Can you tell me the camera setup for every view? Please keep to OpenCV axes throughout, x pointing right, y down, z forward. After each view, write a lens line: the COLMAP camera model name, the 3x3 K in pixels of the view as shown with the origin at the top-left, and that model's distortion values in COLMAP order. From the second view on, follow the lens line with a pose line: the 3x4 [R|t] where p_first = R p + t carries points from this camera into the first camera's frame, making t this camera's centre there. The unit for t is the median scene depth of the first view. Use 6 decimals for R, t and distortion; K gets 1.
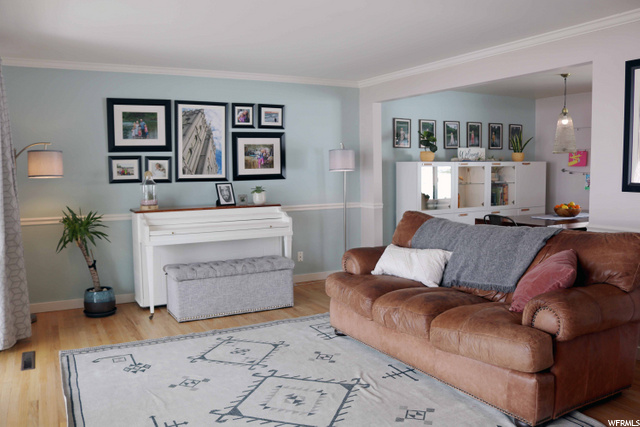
lens RADIAL K [[521.9, 0, 320.0], [0, 521.9, 213.5], [0, 0, 1]] dist [-0.144083, 0.122779]
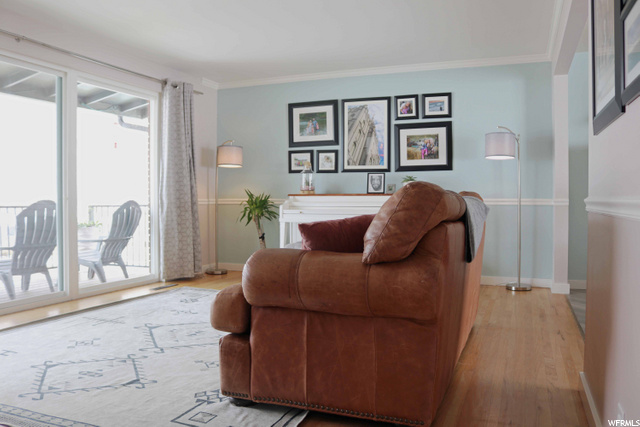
lens RADIAL K [[521.9, 0, 320.0], [0, 521.9, 213.5], [0, 0, 1]] dist [-0.144083, 0.122779]
pose [[0.643536, 0.033496, -0.764682, 0.537037], [-0.070896, 0.997356, -0.015976, 0.047121], [0.762125, 0.064494, 0.644209, 0.241155]]
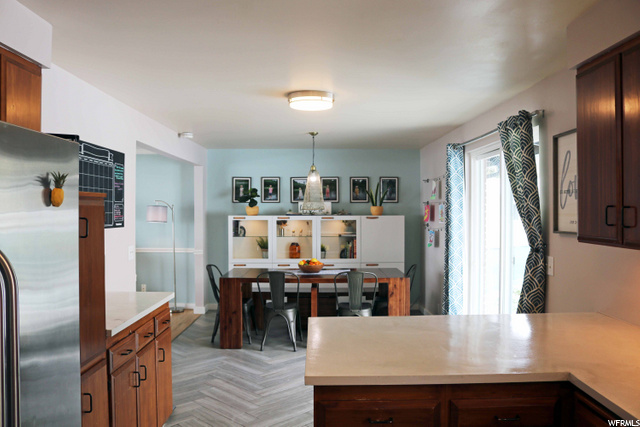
lens RADIAL K [[521.9, 0, 320.0], [0, 521.9, 213.5], [0, 0, 1]] dist [-0.144083, 0.122779]
pose [[0.885180, 0.017921, -0.464904, 1.029412], [-0.053951, 0.996470, -0.064312, -0.046823], [0.462111, 0.082010, 0.883022, 0.087834]]
